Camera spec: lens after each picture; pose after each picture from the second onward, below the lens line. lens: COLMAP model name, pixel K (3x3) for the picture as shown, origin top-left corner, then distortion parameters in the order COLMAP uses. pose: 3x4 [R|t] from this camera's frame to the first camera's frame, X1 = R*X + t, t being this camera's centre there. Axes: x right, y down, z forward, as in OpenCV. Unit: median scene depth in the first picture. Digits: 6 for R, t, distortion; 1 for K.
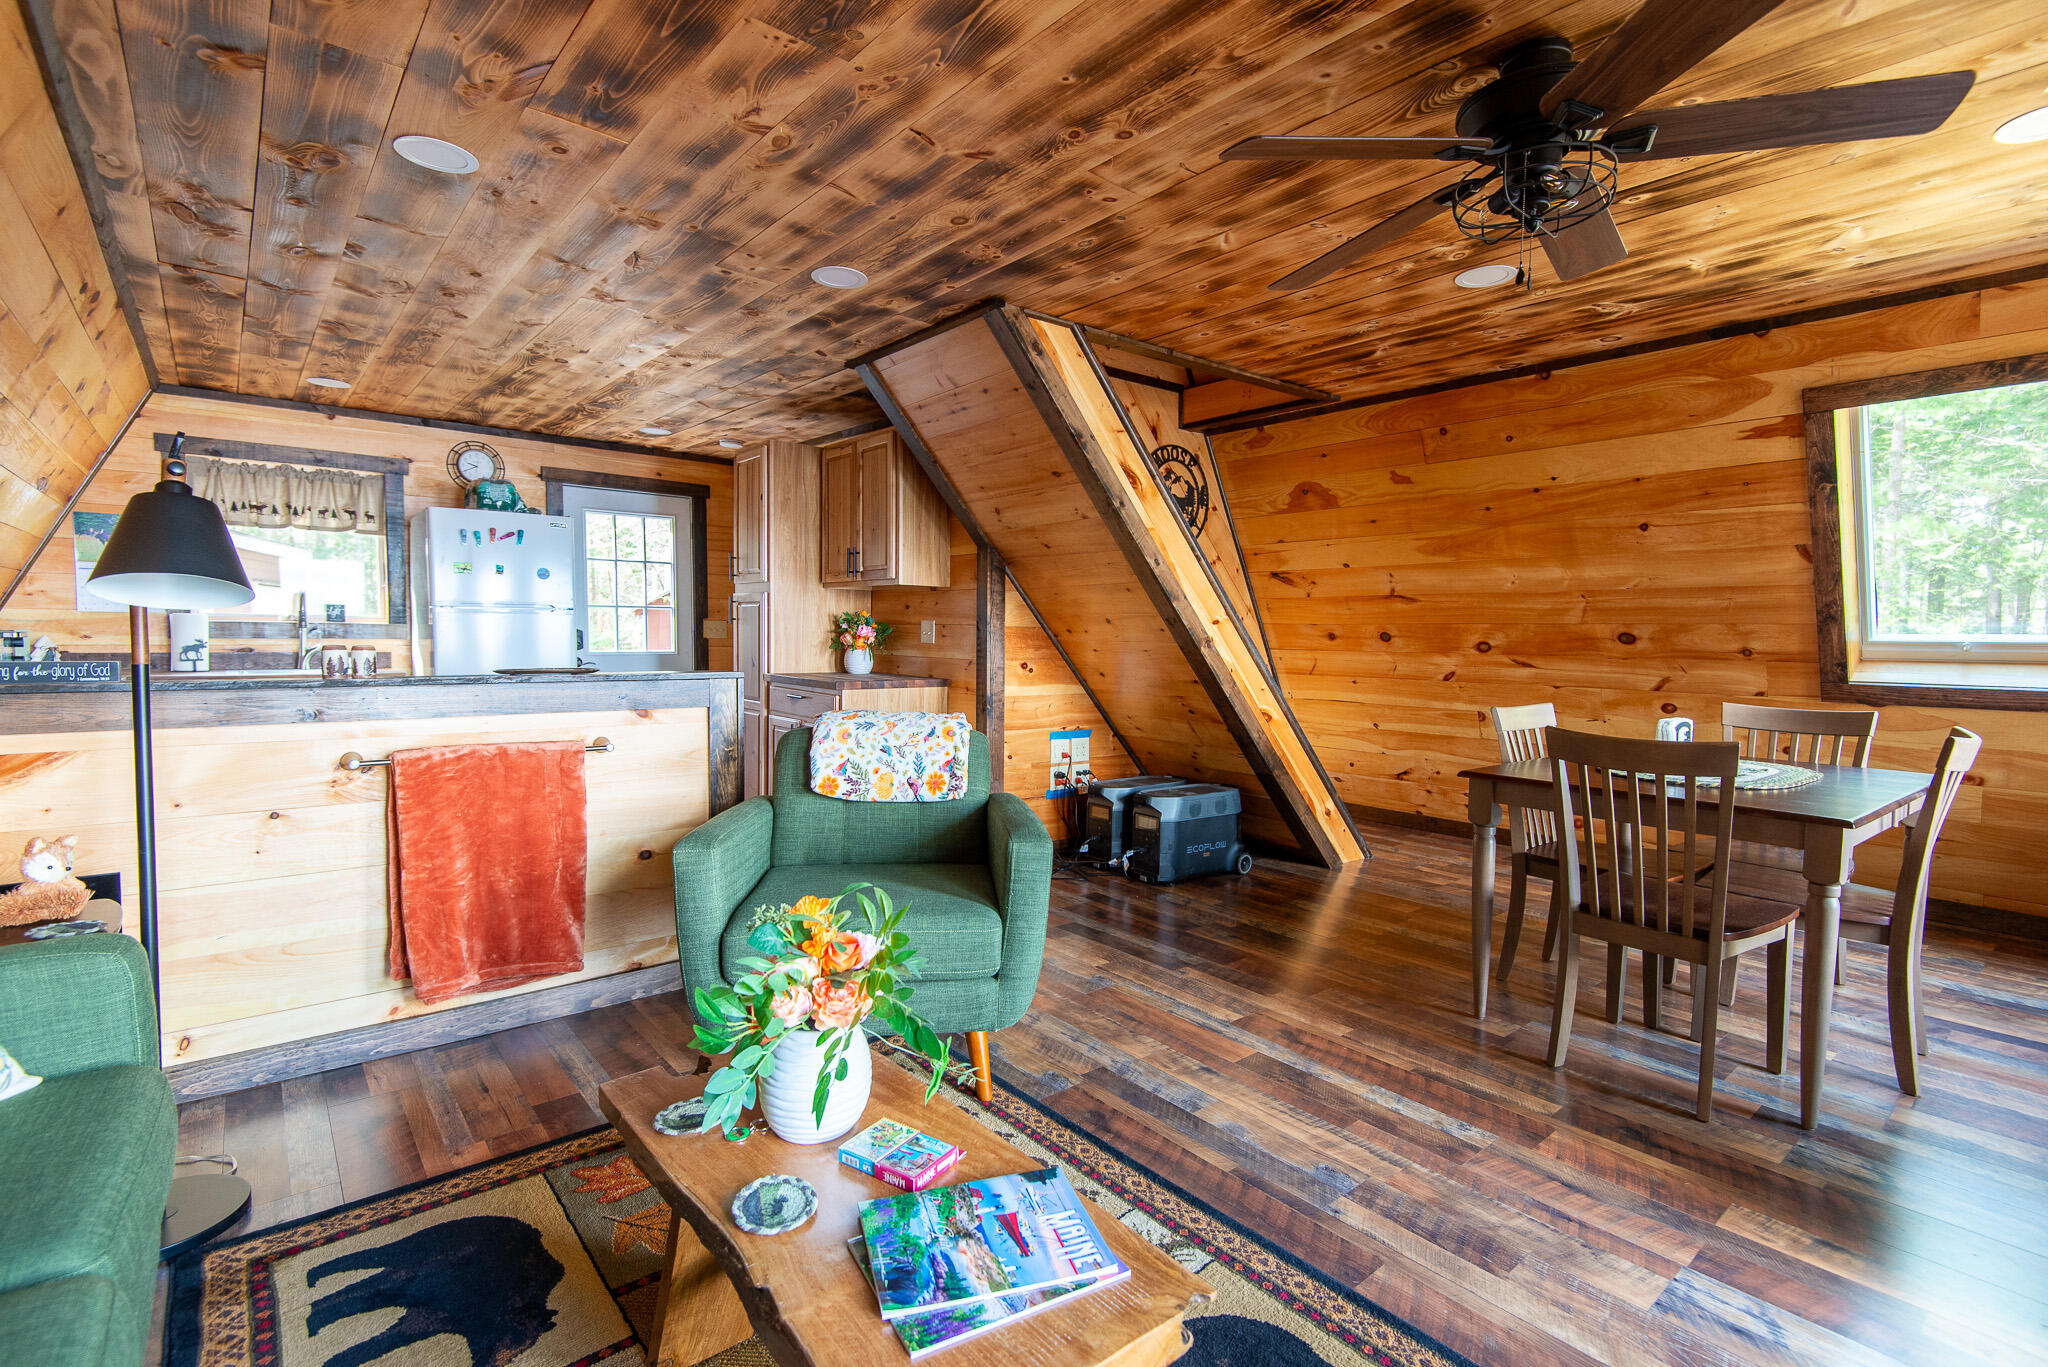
lens RADIAL K [[942.9, 0, 1031.4], [0, 942.9, 676.8], [0, 0, 1]] dist [0.024993, -0.007554]
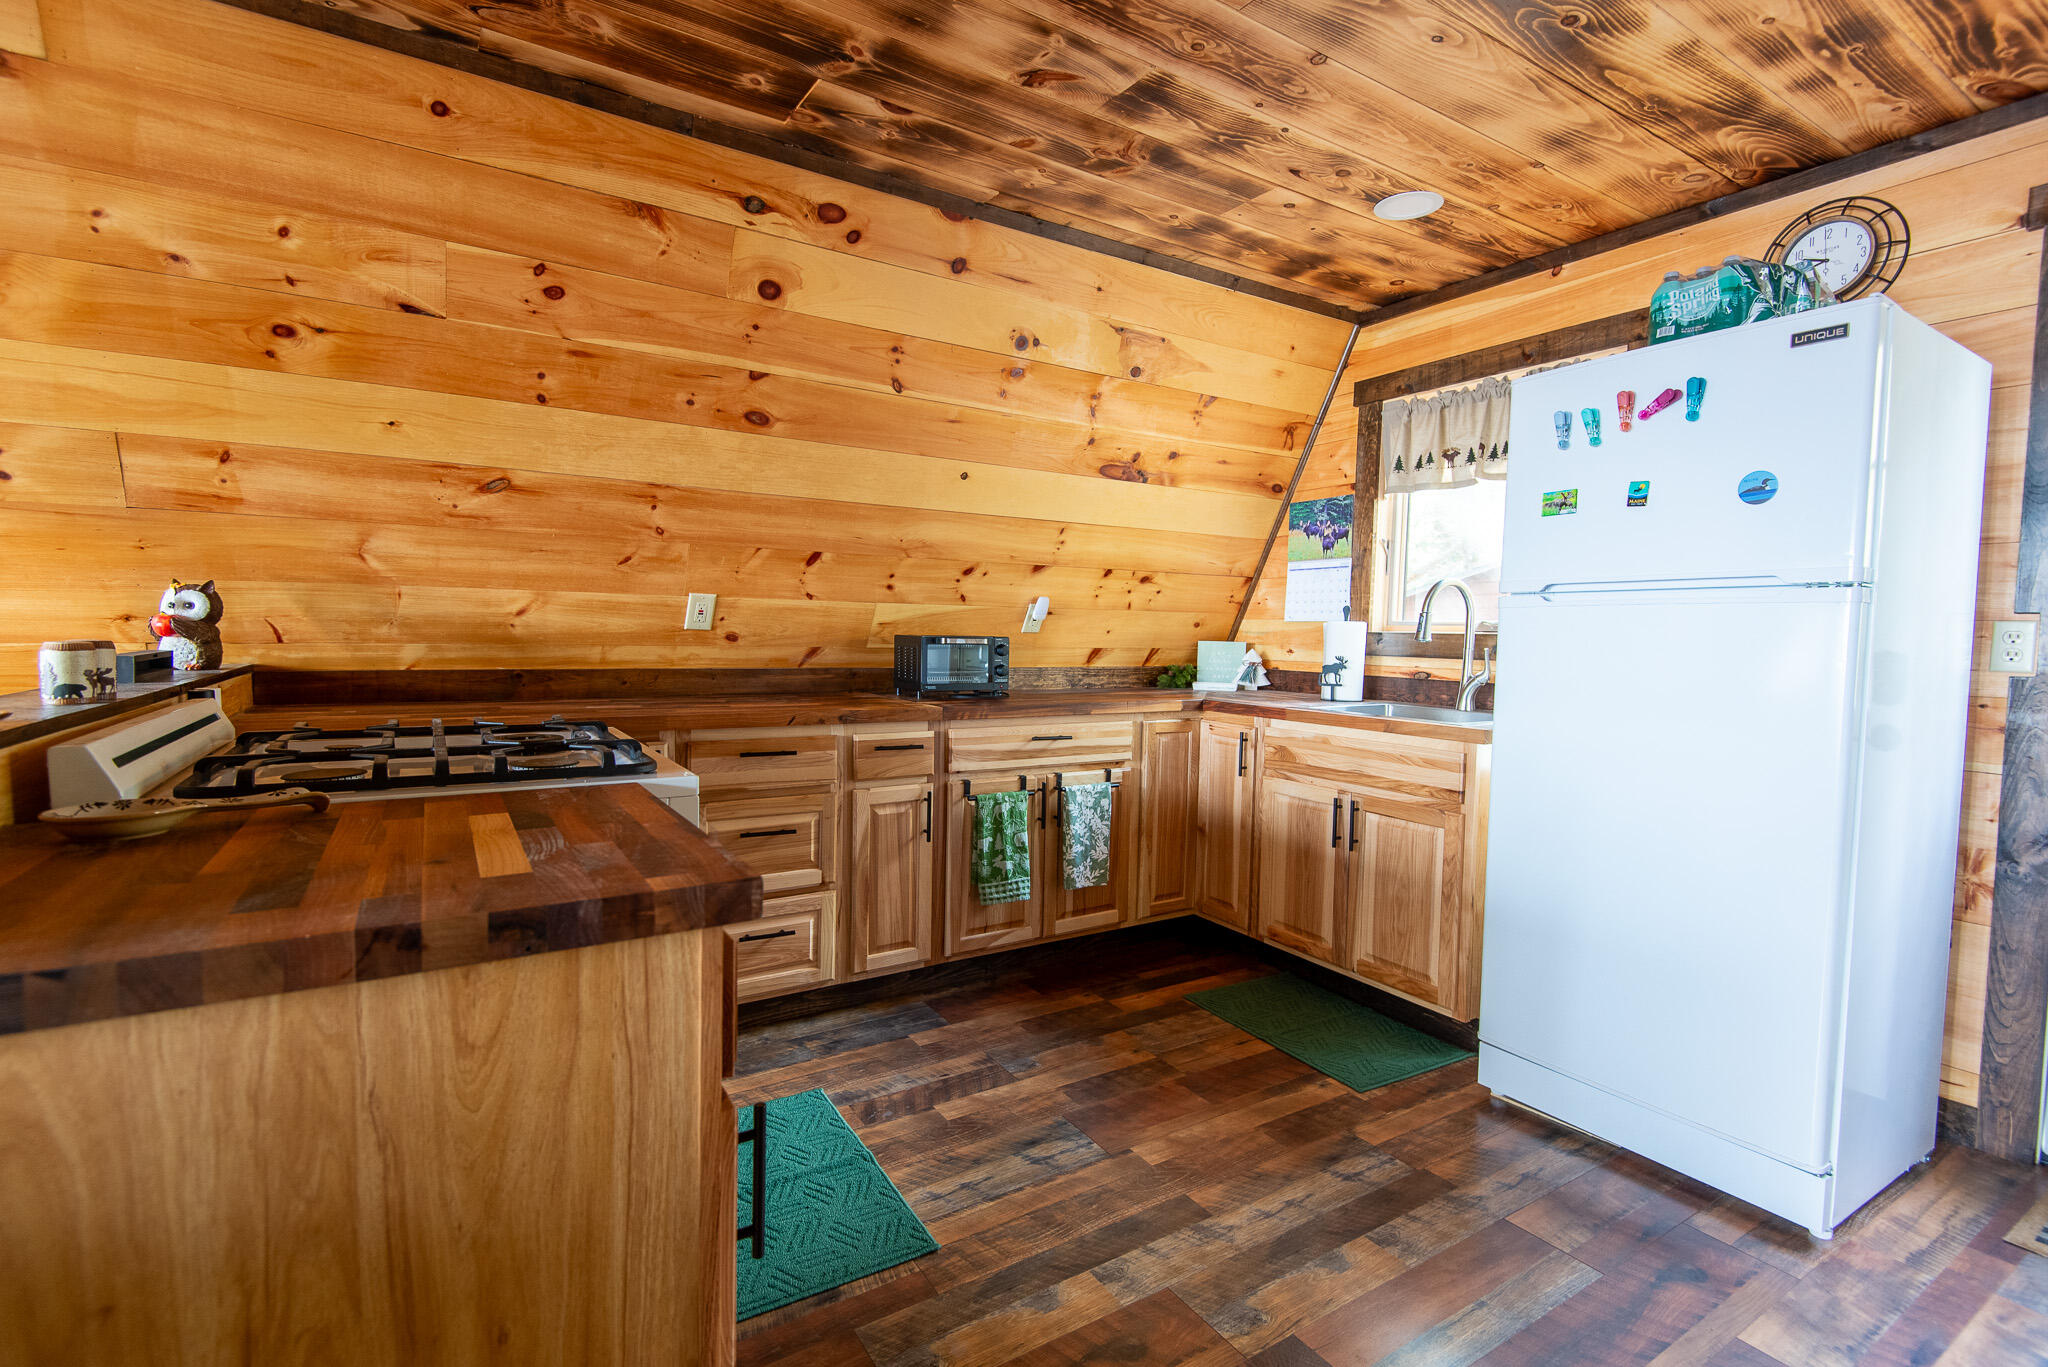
lens RADIAL K [[942.9, 0, 1030.0], [0, 942.9, 684.1], [0, 0, 1]] dist [0.024993, -0.007554]
pose [[-0.123367, 0.042556, -0.991448, -0.124724], [-0.064739, 0.996607, 0.050833, -0.036486], [0.990247, 0.070457, -0.120194, 0.787043]]
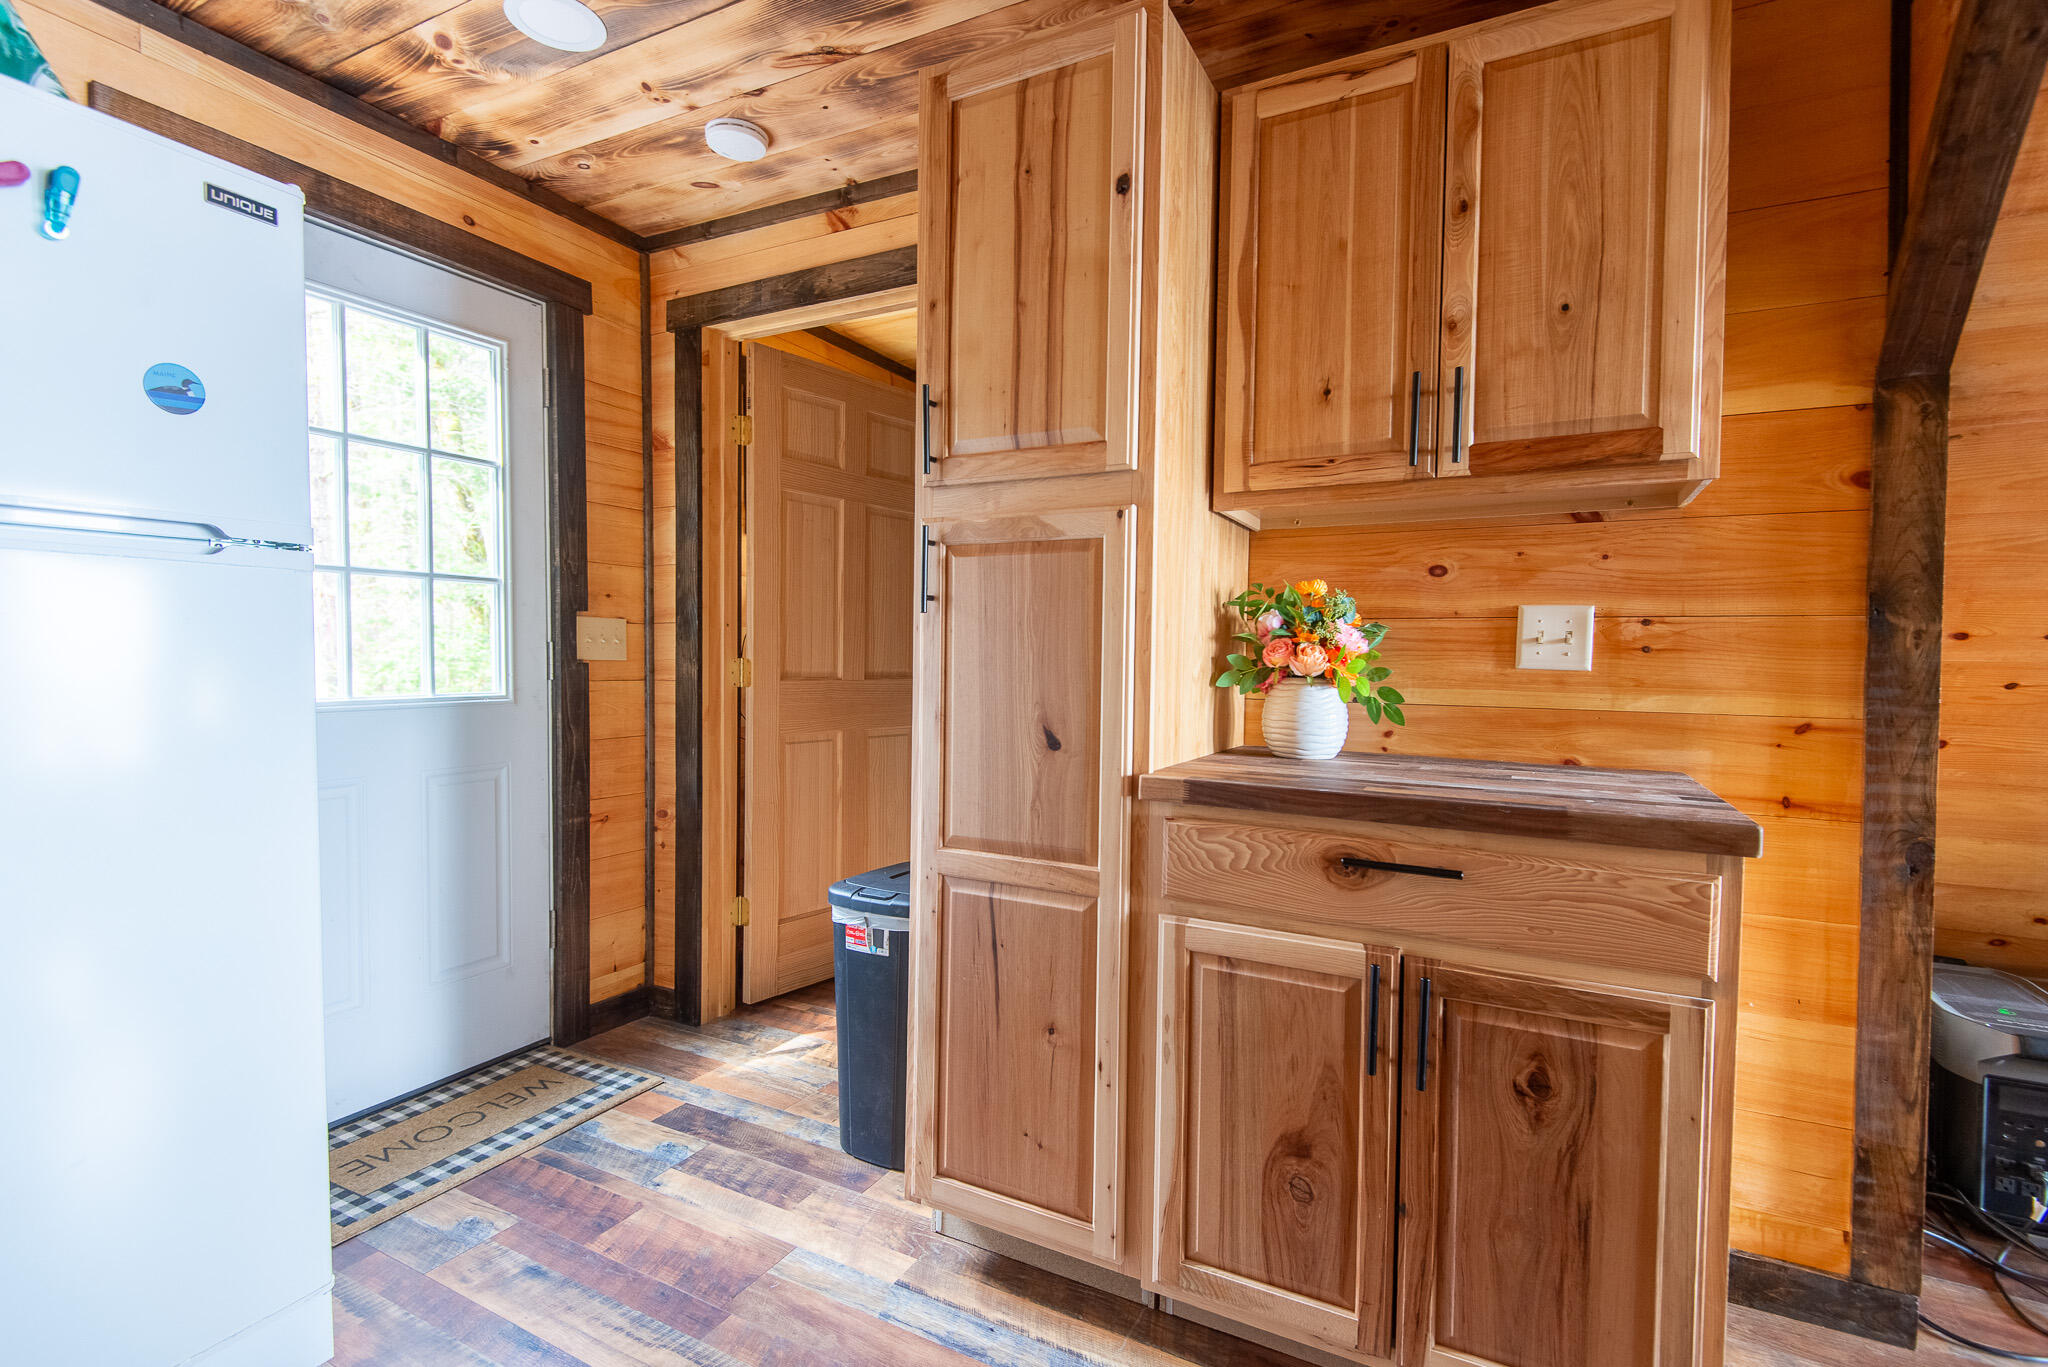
lens RADIAL K [[942.9, 0, 1012.2], [0, 942.9, 691.4], [0, 0, 1]] dist [0.024993, -0.007554]
pose [[0.925650, -0.015419, 0.378068, -0.416614], [0.018864, 0.999807, -0.005411, -0.027839], [-0.377911, 0.012141, 0.925762, 0.706275]]
